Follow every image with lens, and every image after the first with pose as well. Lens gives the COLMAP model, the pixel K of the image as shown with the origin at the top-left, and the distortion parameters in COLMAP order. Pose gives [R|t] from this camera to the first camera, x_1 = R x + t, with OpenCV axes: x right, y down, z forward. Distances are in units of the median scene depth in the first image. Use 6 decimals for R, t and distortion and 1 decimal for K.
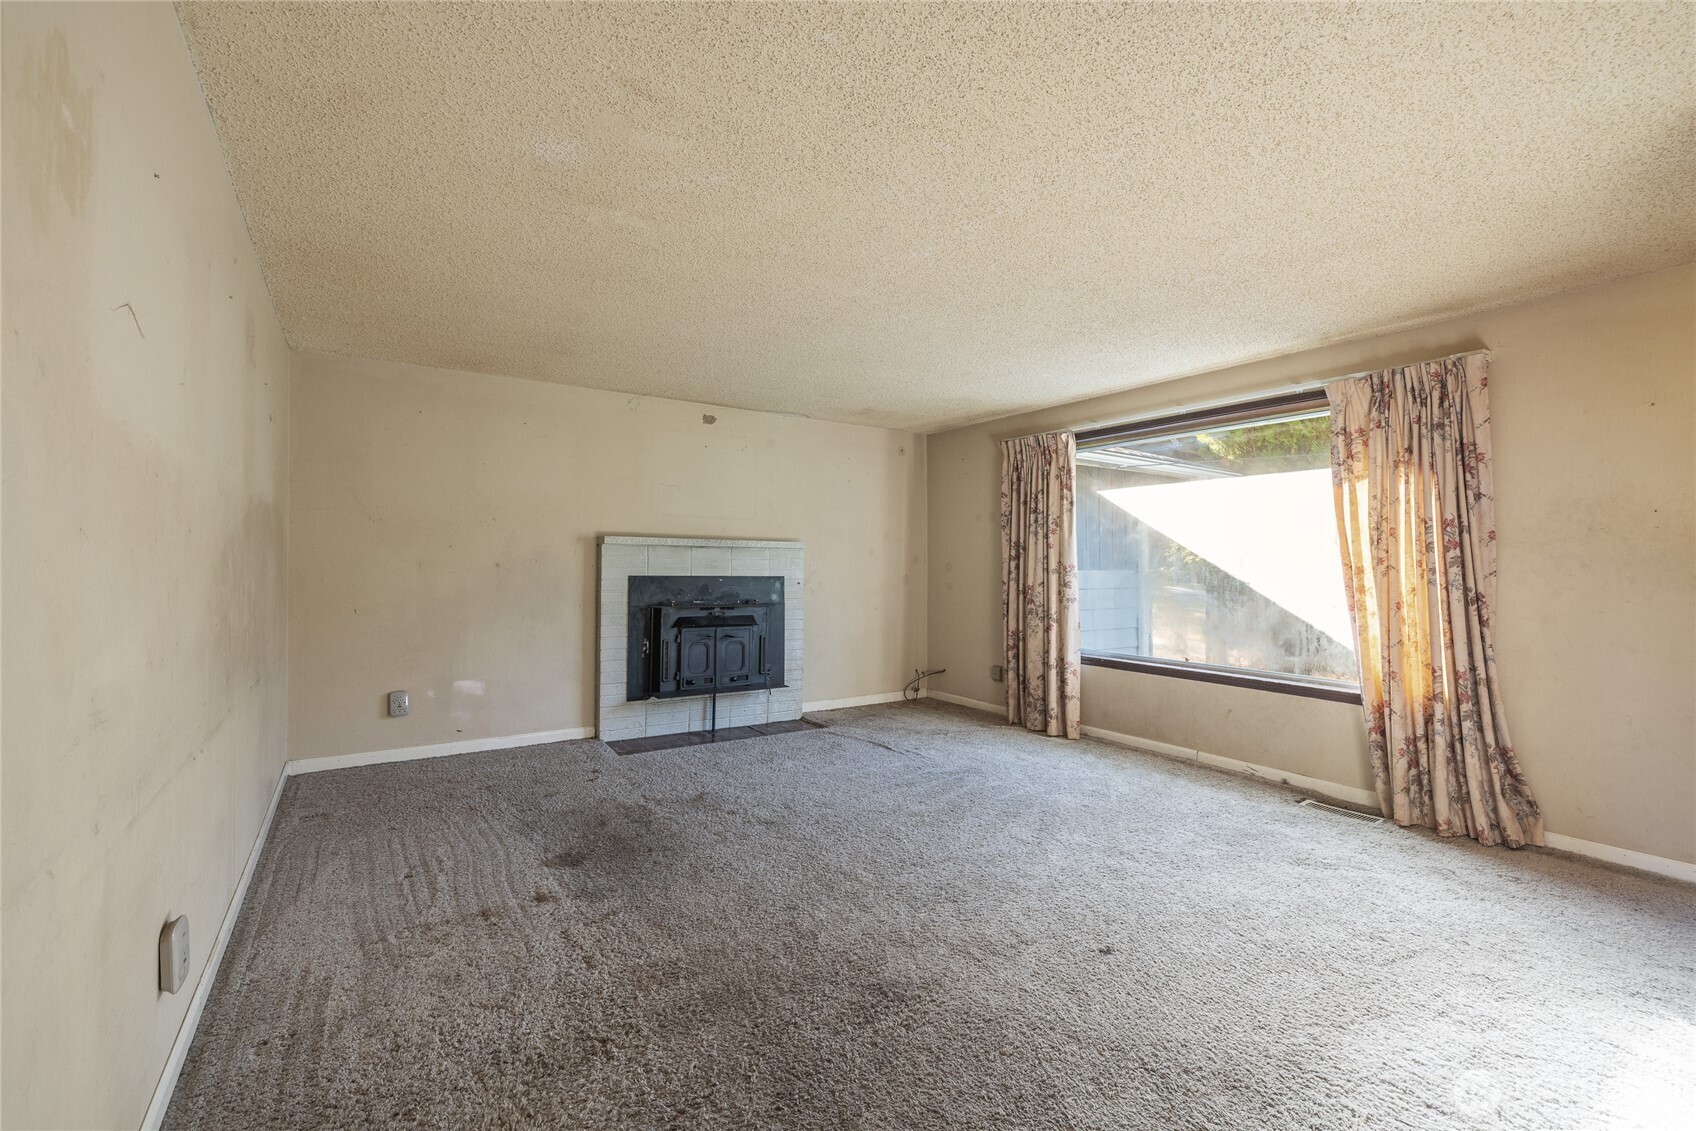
lens RADIAL K [[714.5, 0, 830.4], [0, 714.5, 558.4], [0, 0, 1]] dist [0.003447, 0.000962]
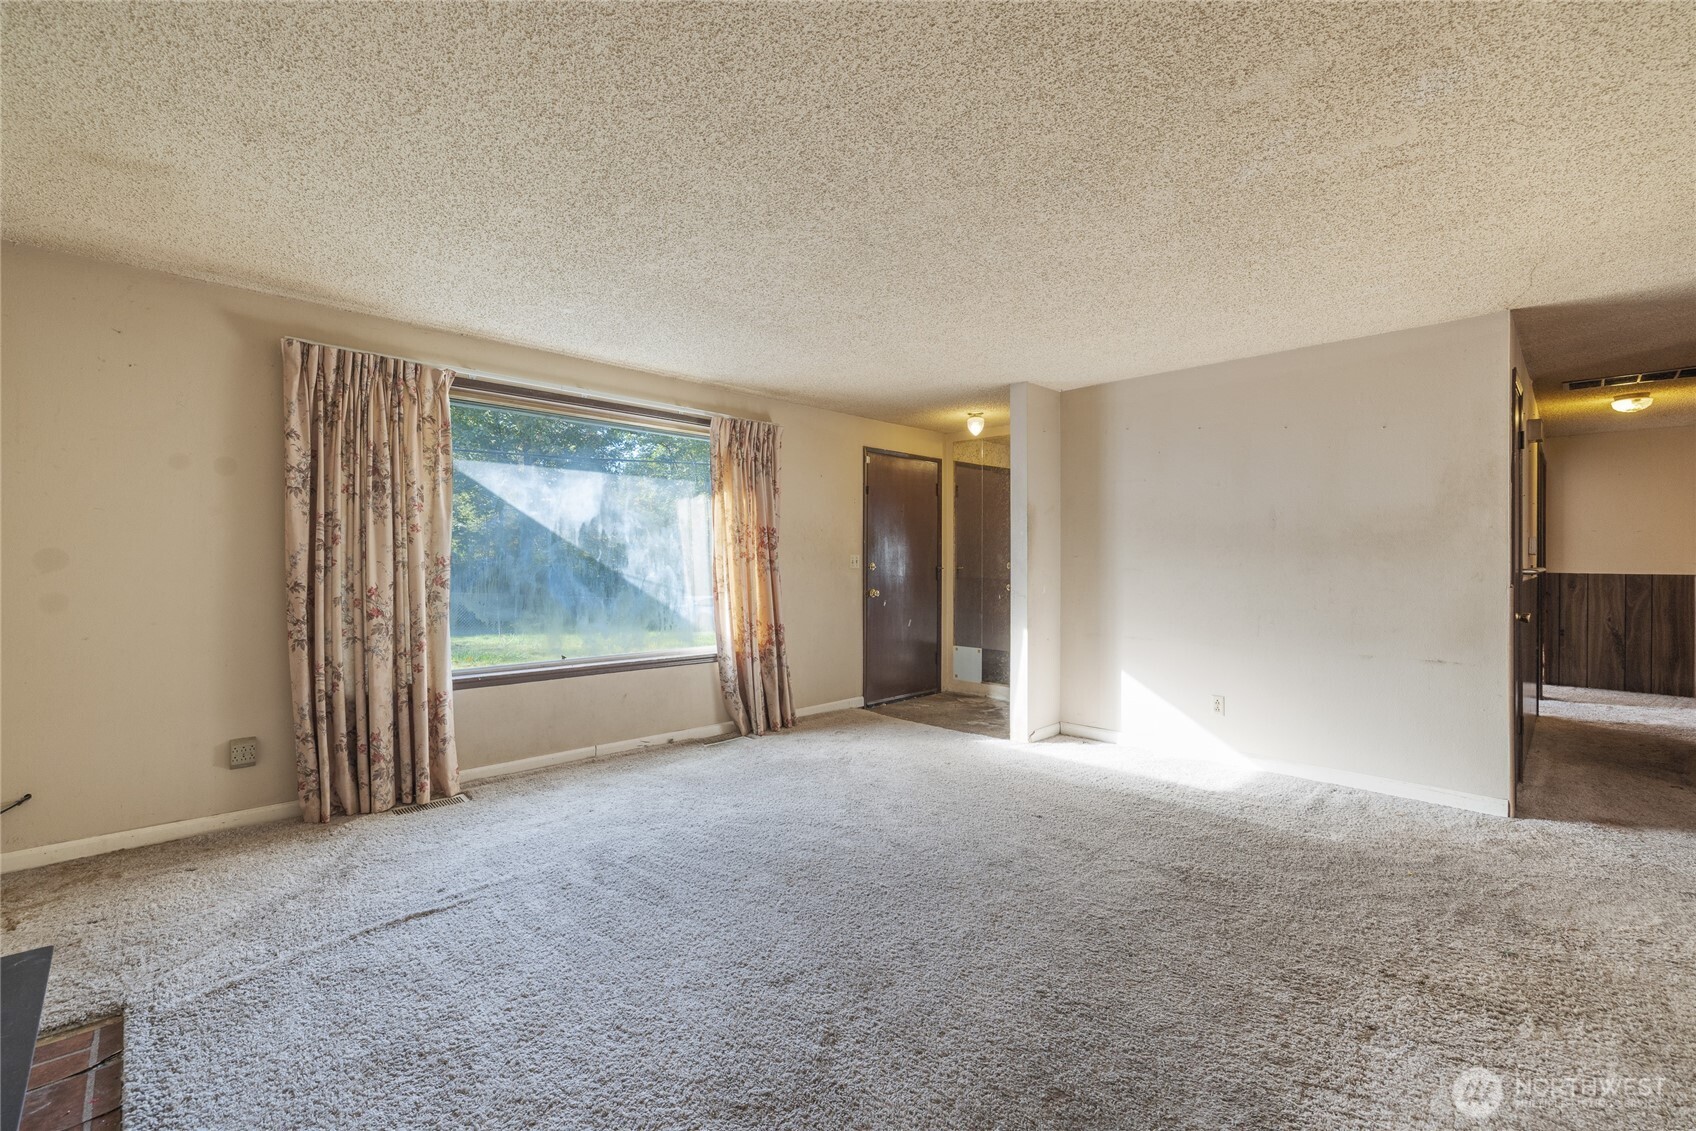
lens RADIAL K [[714.5, 0, 830.4], [0, 714.5, 558.4], [0, 0, 1]] dist [0.003447, 0.000962]
pose [[-0.182831, -0.005489, 0.983129, -0.558678], [-0.015890, 0.999870, 0.002627, 0.004180], [-0.983016, -0.015141, -0.182894, 0.948095]]
